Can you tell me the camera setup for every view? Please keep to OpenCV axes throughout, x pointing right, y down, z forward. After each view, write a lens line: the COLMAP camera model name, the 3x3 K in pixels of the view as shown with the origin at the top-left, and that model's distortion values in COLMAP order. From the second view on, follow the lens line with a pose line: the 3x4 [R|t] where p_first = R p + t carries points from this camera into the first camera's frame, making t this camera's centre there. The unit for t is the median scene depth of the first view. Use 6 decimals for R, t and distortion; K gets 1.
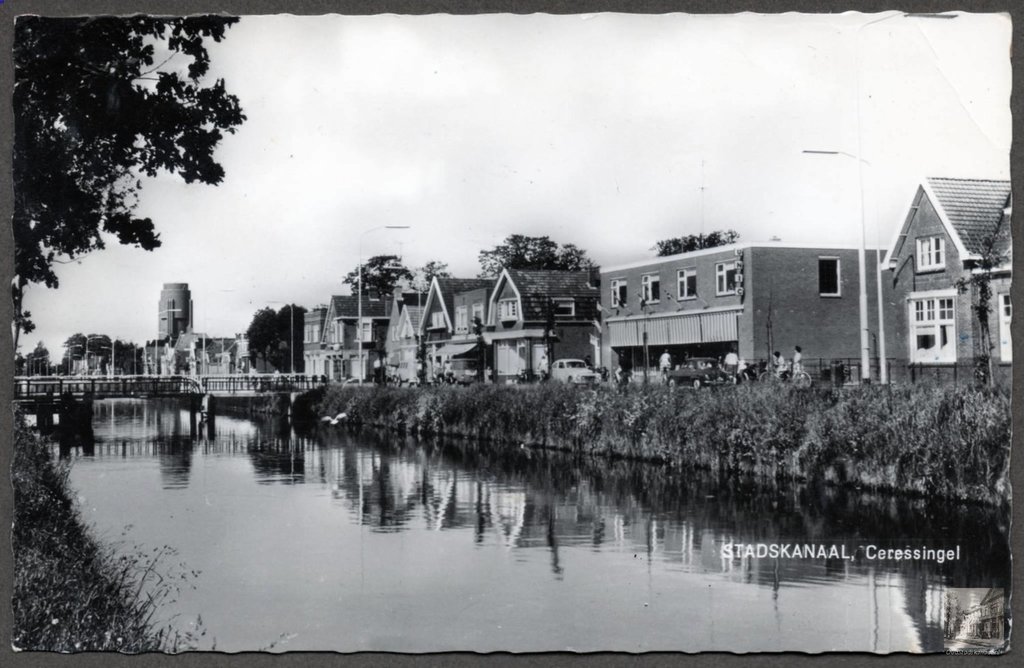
lens RADIAL K [[1411.6, 0, 512.0], [0, 1411.6, 334.0], [0, 0, 1]] dist [-0.016186, -0.005743]
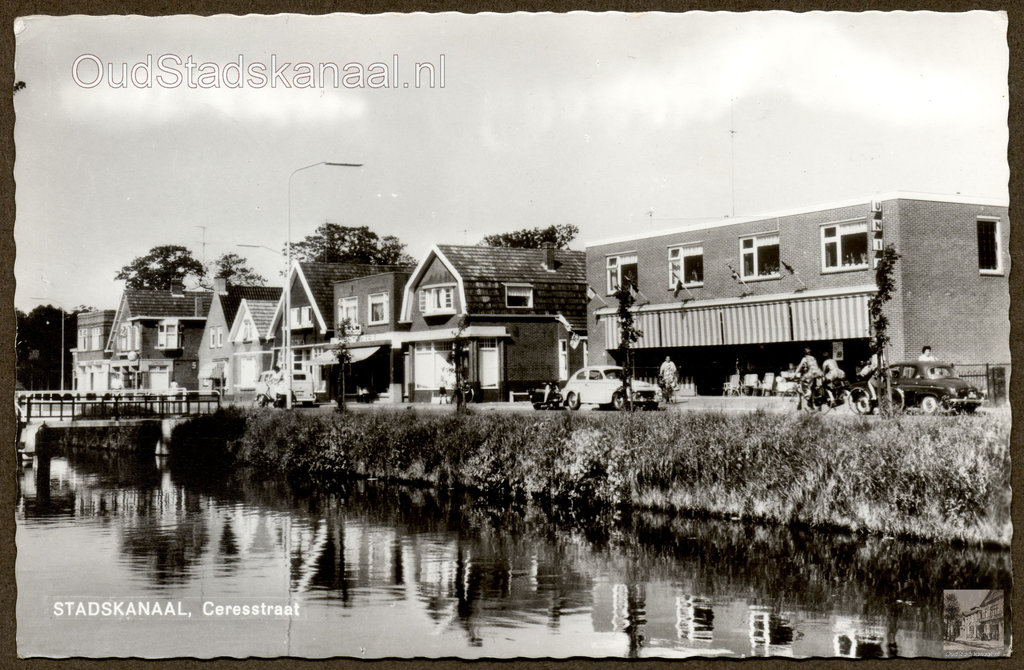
lens RADIAL K [[1411.6, 0, 512.0], [0, 1411.6, 335.0], [0, 0, 1]] dist [-0.016186, -0.005743]
pose [[0.979673, 0.003174, 0.200576, -0.093672], [-0.001180, 0.999949, -0.010060, 0.006827], [-0.200598, 0.009619, 0.979626, 0.246586]]
